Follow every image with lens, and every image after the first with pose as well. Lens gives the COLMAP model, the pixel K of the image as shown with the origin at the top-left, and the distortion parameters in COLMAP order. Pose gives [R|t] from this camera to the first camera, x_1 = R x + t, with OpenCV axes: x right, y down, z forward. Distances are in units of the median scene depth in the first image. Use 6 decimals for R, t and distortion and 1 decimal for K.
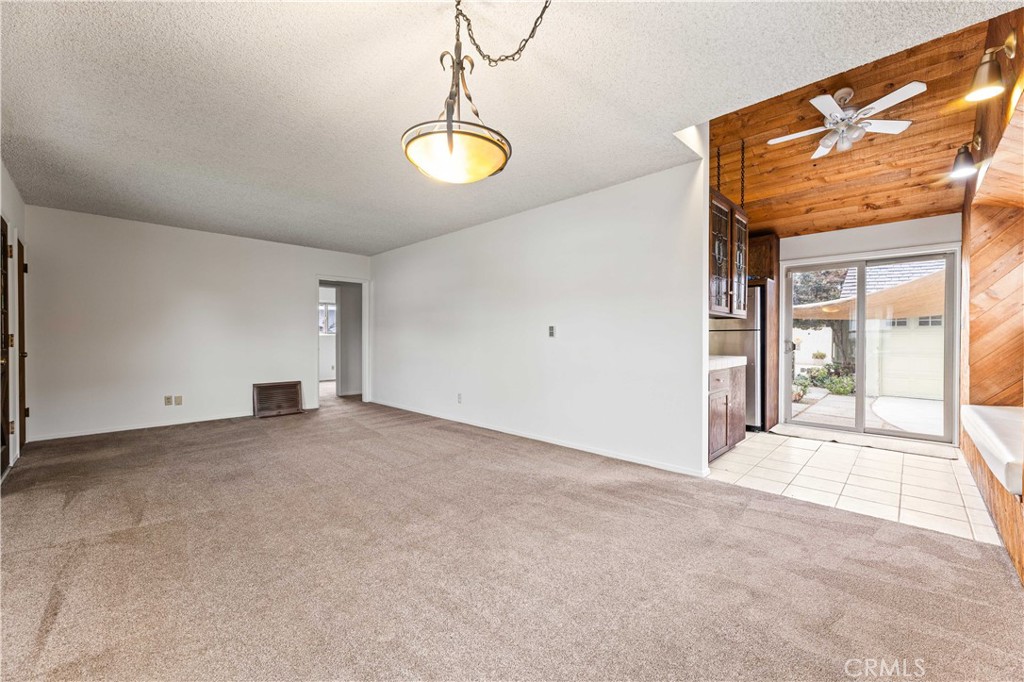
lens RADIAL K [[412.5, 0, 513.3], [0, 412.5, 340.4], [0, 0, 1]] dist [0.000323, -0.000121]
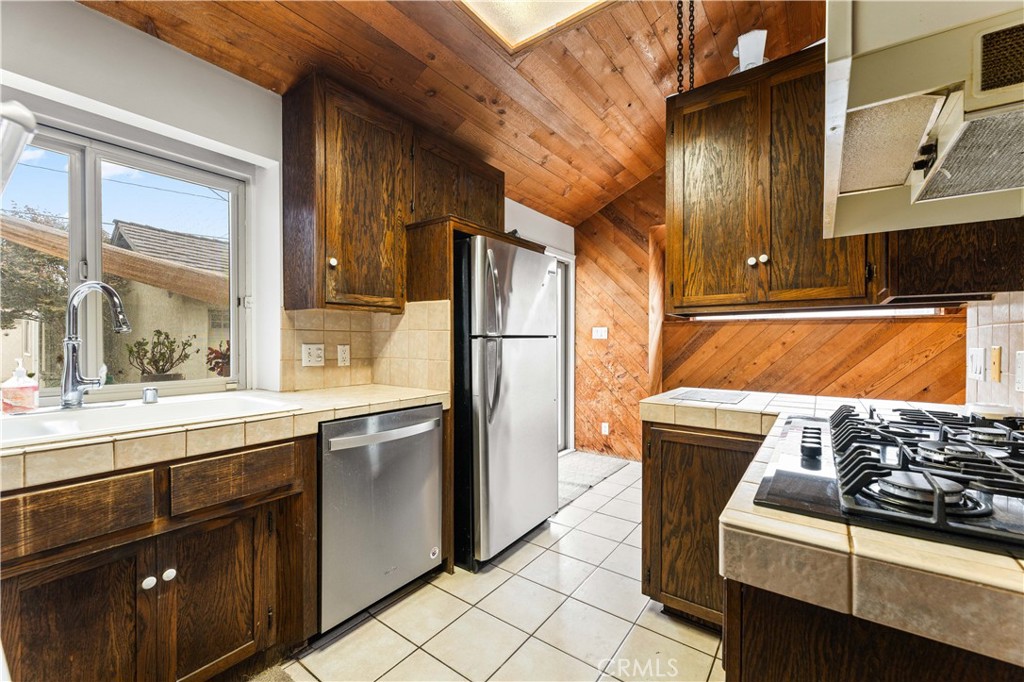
lens RADIAL K [[412.5, 0, 522.1], [0, 412.5, 338.6], [0, 0, 1]] dist [0.000323, -0.000121]
pose [[-0.149113, -0.003128, 0.988815, 0.039542], [-0.000822, 0.999995, 0.003040, -0.024543], [-0.988820, -0.000360, -0.149115, 1.143706]]
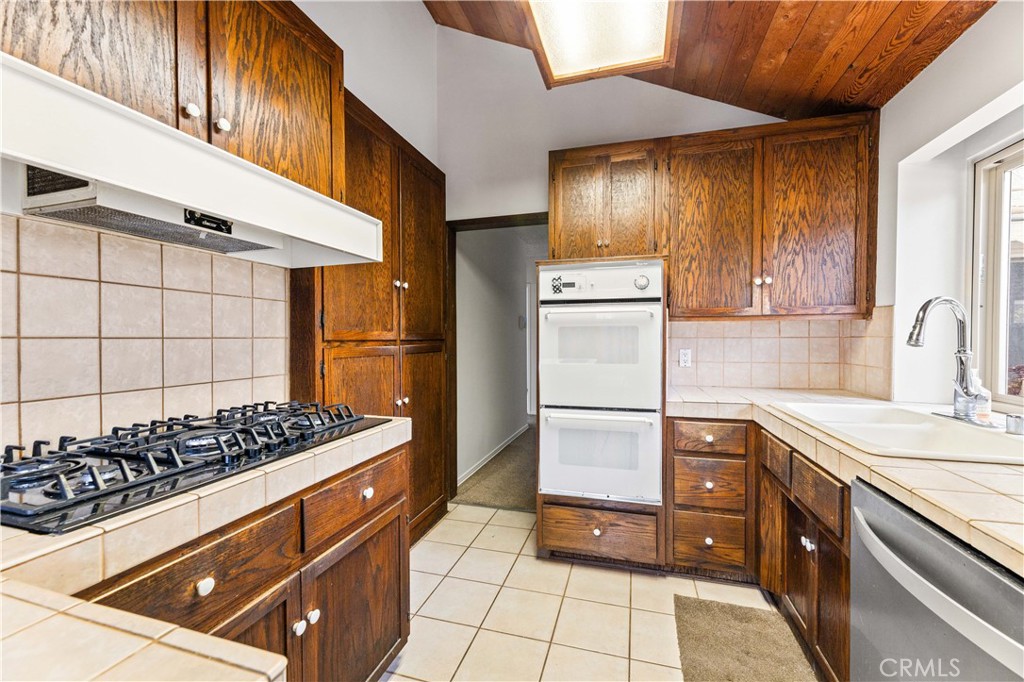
lens RADIAL K [[412.5, 0, 504.6], [0, 412.5, 340.5], [0, 0, 1]] dist [0.000323, -0.000121]
pose [[0.459700, 0.004913, -0.888061, 0.500185], [-0.002471, 0.999988, 0.004253, -0.031667], [0.888071, 0.000239, 0.459707, 0.974368]]
